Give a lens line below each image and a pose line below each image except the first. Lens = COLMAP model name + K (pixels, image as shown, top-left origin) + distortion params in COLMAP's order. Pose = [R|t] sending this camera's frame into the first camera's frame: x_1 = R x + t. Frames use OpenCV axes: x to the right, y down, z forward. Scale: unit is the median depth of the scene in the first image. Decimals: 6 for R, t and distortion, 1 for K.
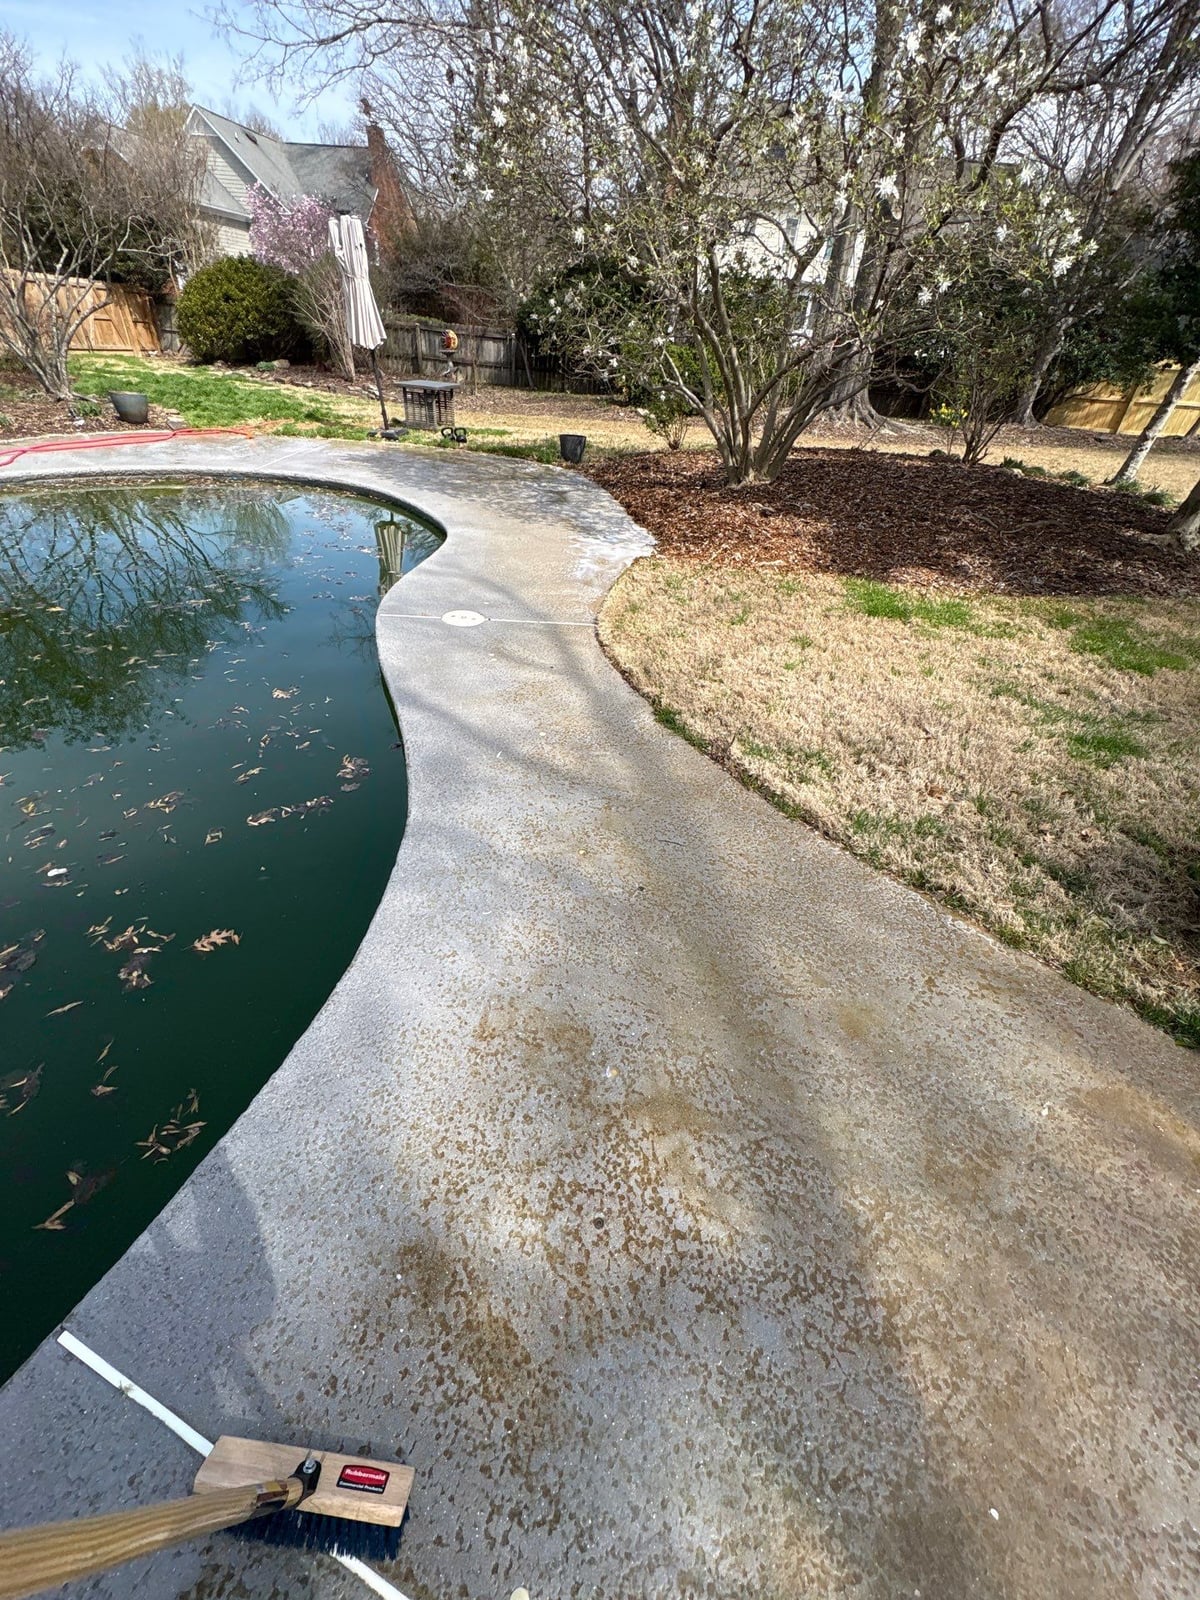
lens RADIAL K [[638.9, 0, 601.5], [0, 638.9, 801.5], [0, 0, 1]] dist [0.001414, -0.000566]
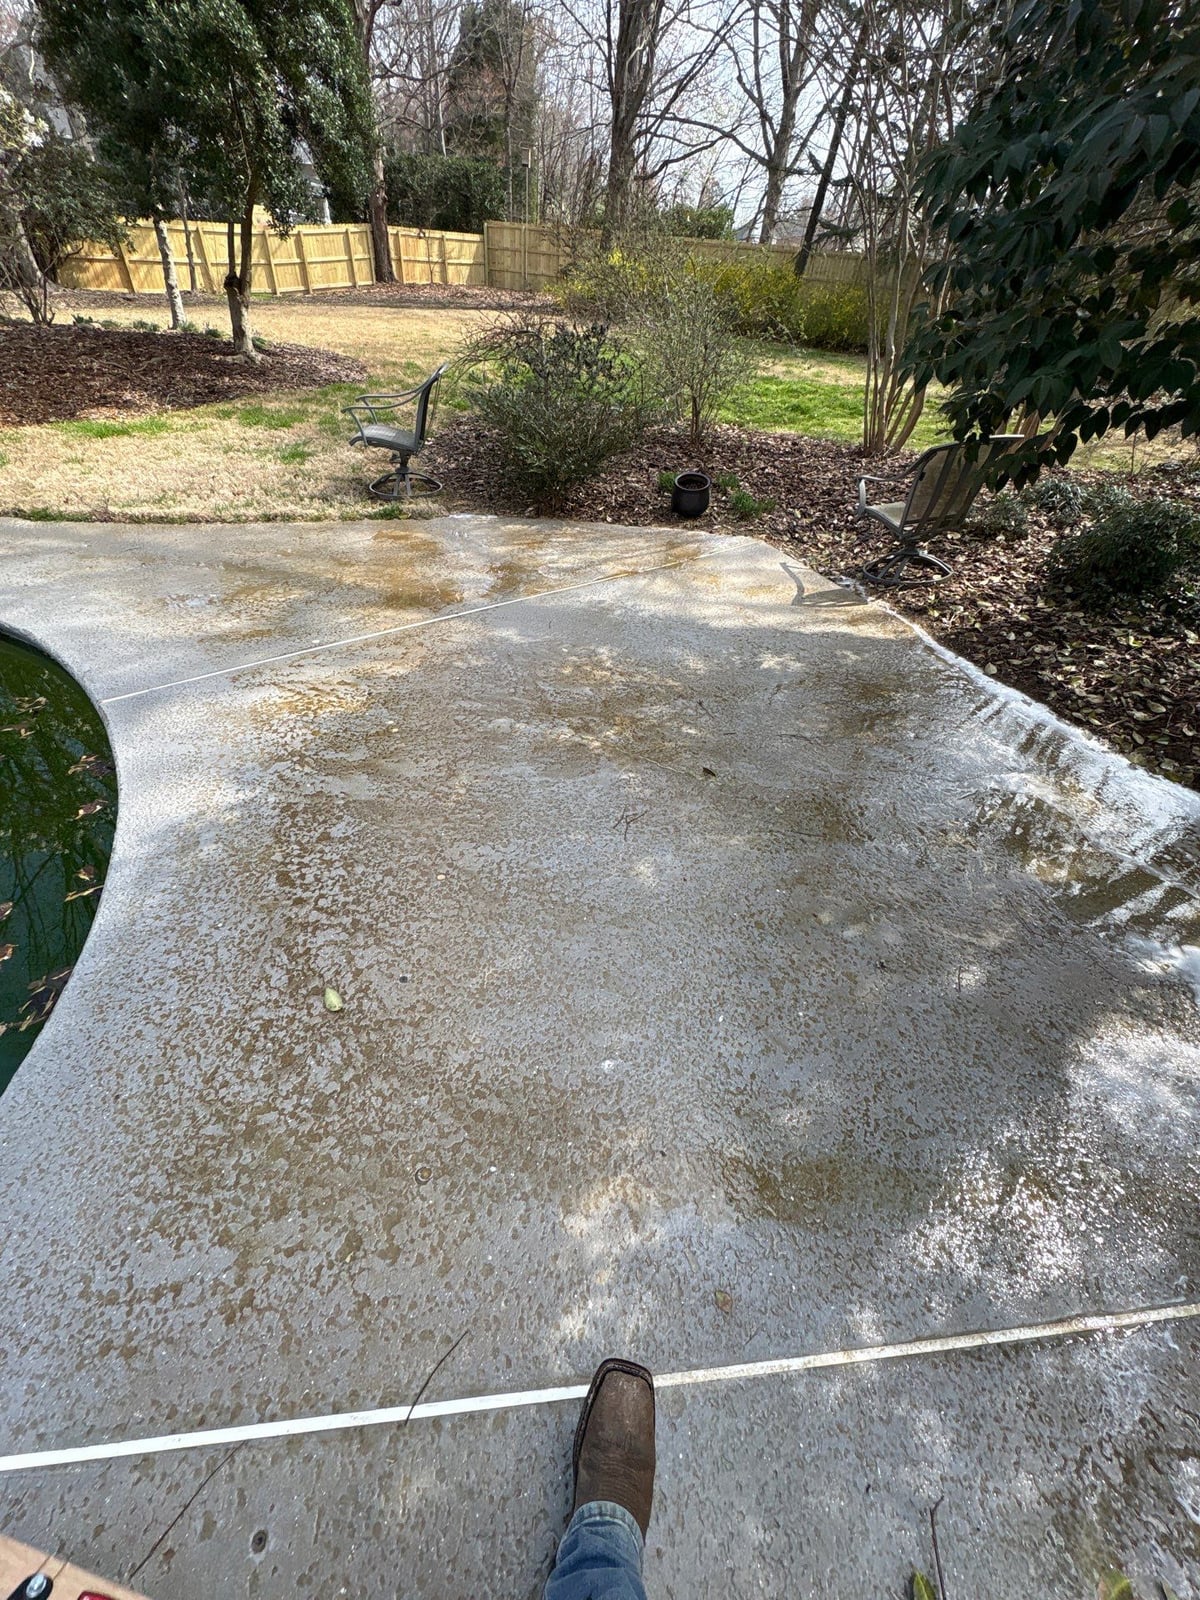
lens RADIAL K [[638.9, 0, 601.5], [0, 638.9, 801.5], [0, 0, 1]] dist [0.001414, -0.000566]
pose [[0.413044, -0.607896, 0.678128, -0.227880], [0.508703, 0.771624, 0.381861, 0.139028], [-0.755392, 0.187240, 0.627953, -0.205757]]
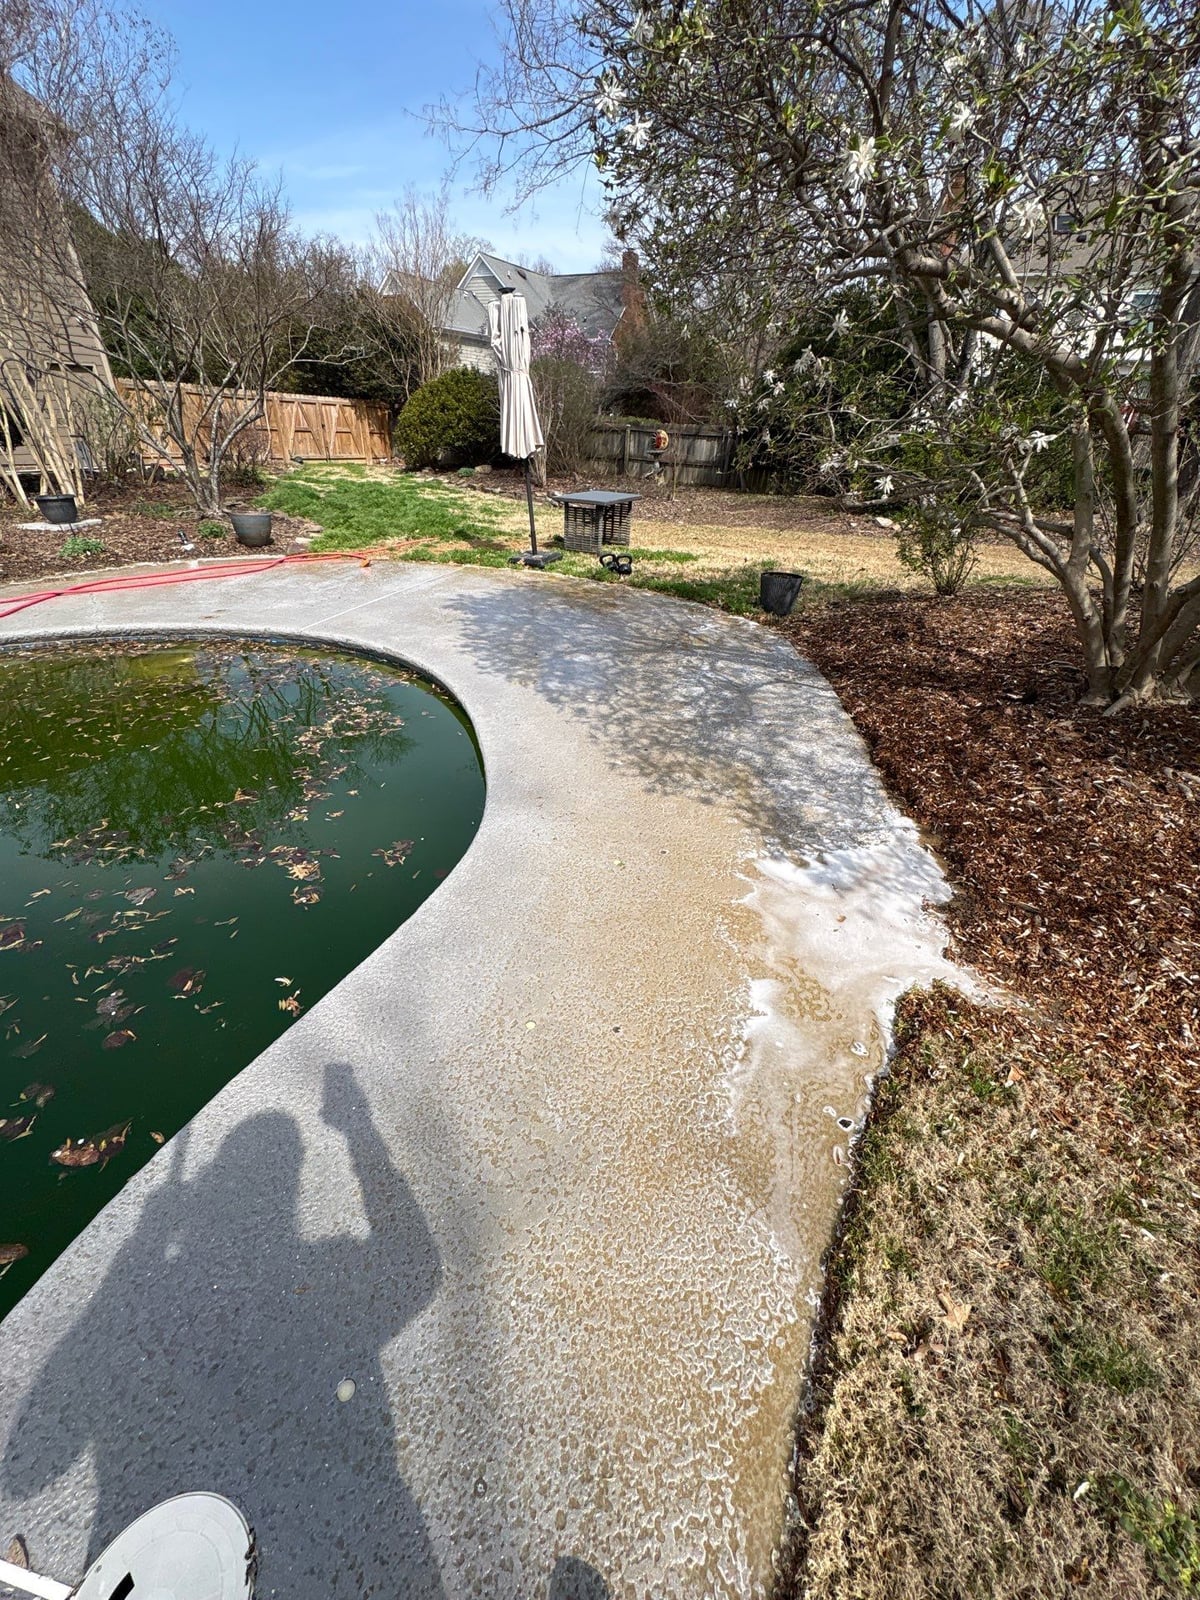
lens RADIAL K [[639.6, 0, 600.0], [0, 639.6, 800.0], [0, 0, 1]] dist [0.004124, -0.000243]
pose [[0.954871, 0.120890, -0.271305, -0.015820], [-0.149861, 0.984724, -0.088664, -0.243903], [0.256442, 0.125321, 0.958401, 0.332019]]
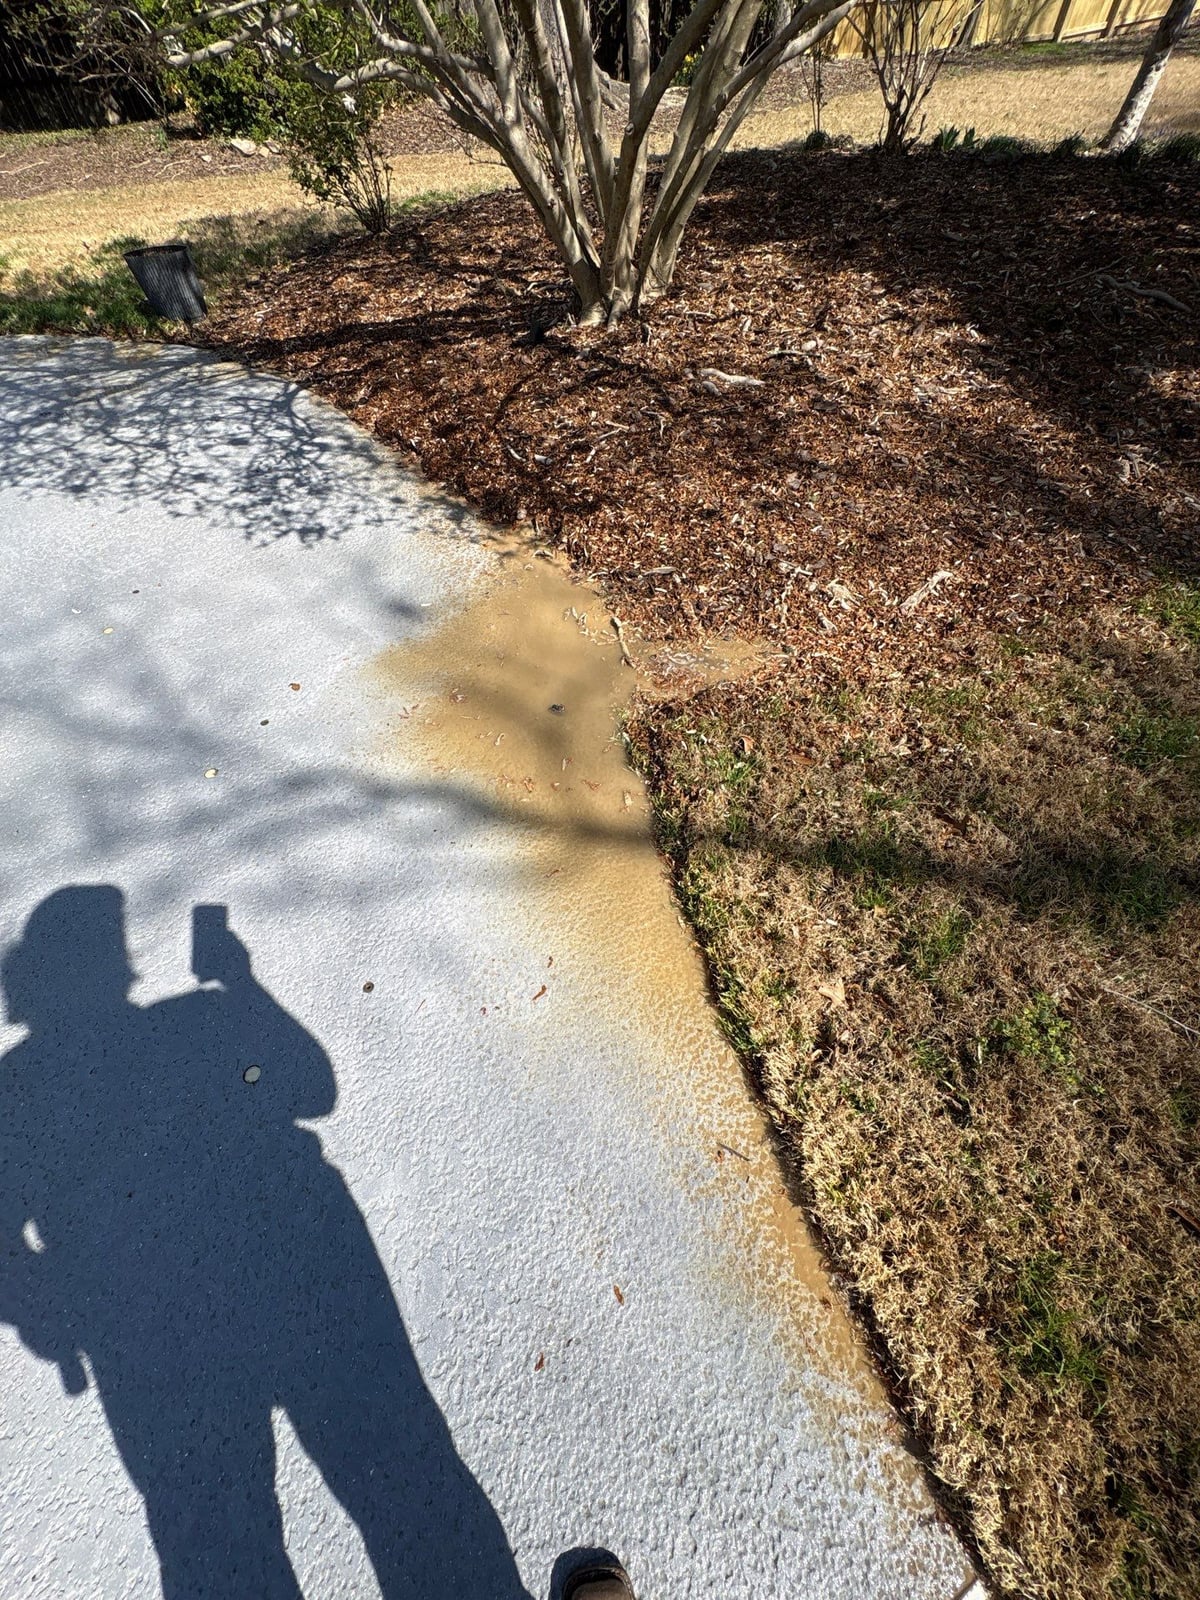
lens RADIAL K [[638.9, 0, 601.5], [0, 638.9, 801.5], [0, 0, 1]] dist [0.001414, -0.000566]
pose [[0.884395, -0.414197, 0.215140, -0.024202], [0.337722, 0.886055, 0.317570, -0.256642], [-0.322163, -0.208199, 0.923506, 0.391238]]
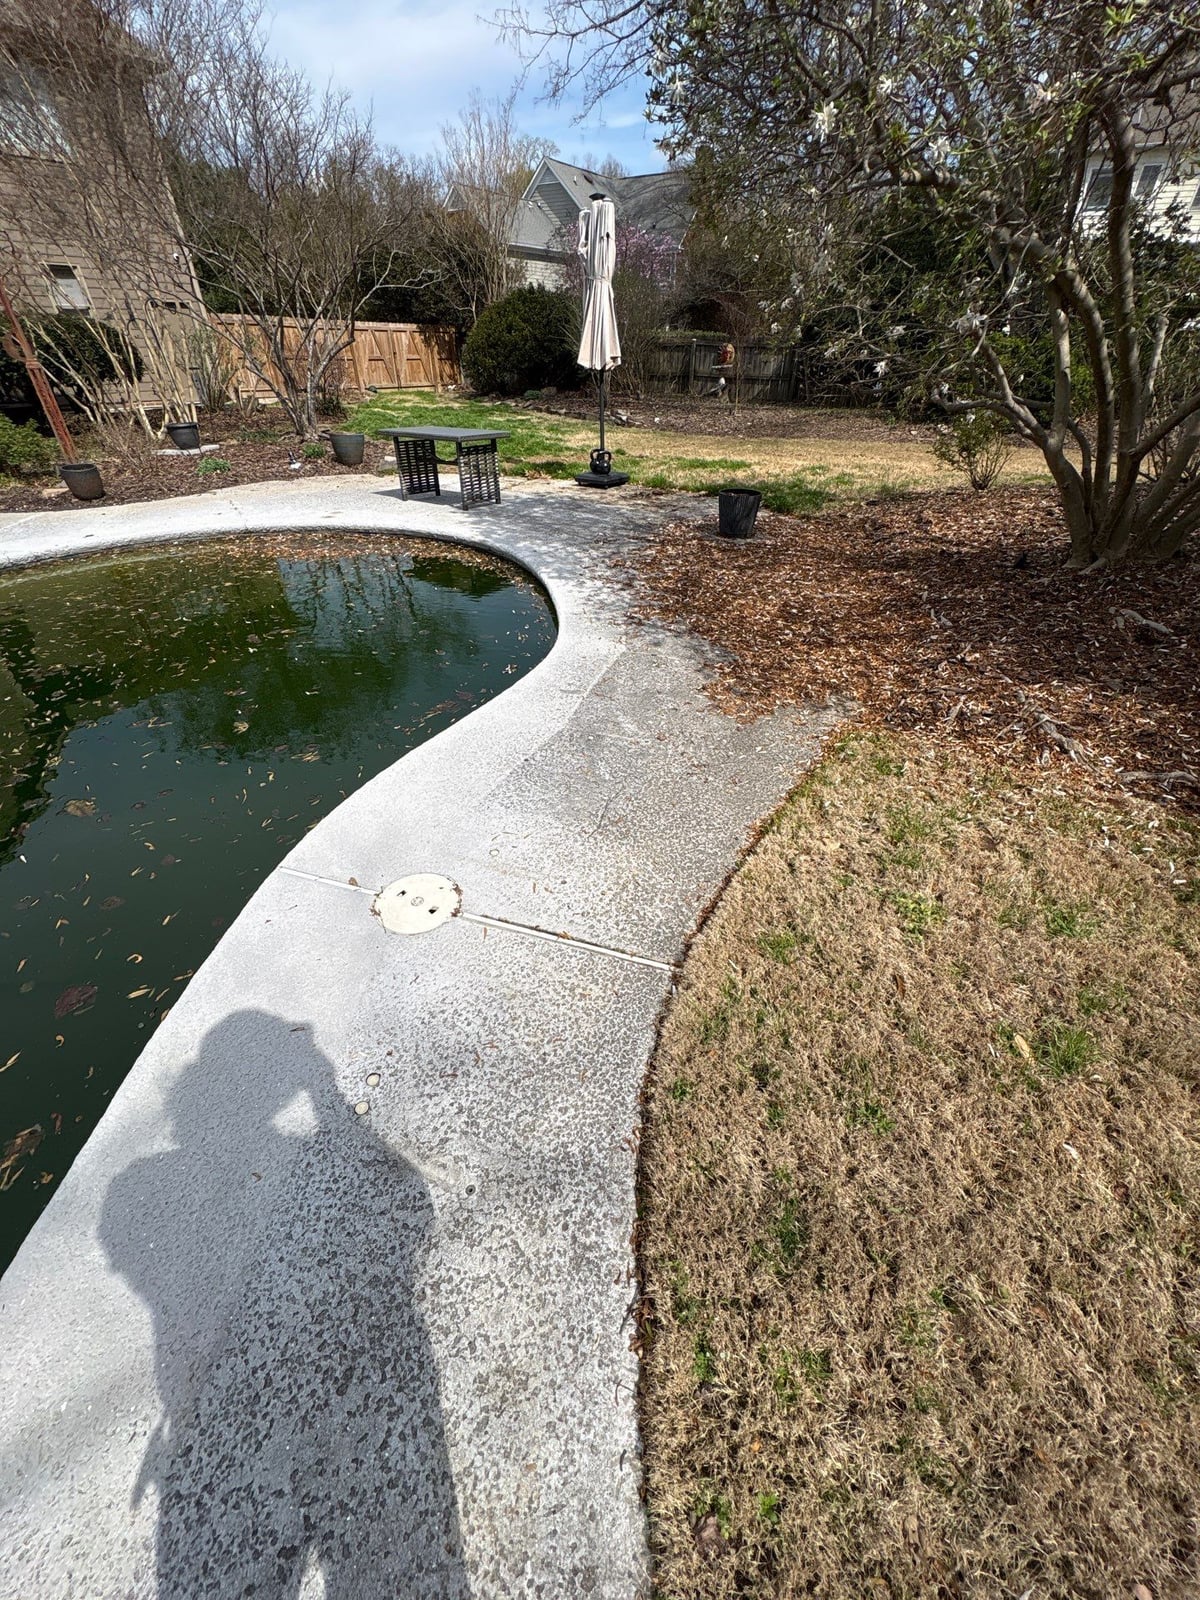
lens RADIAL K [[638.9, 0, 601.5], [0, 638.9, 801.5], [0, 0, 1]] dist [0.001414, -0.000566]
pose [[0.924277, 0.165187, -0.344130, 0.031408], [-0.170480, 0.985246, 0.015050, -0.168137], [0.341539, 0.044757, 0.938801, 0.245081]]
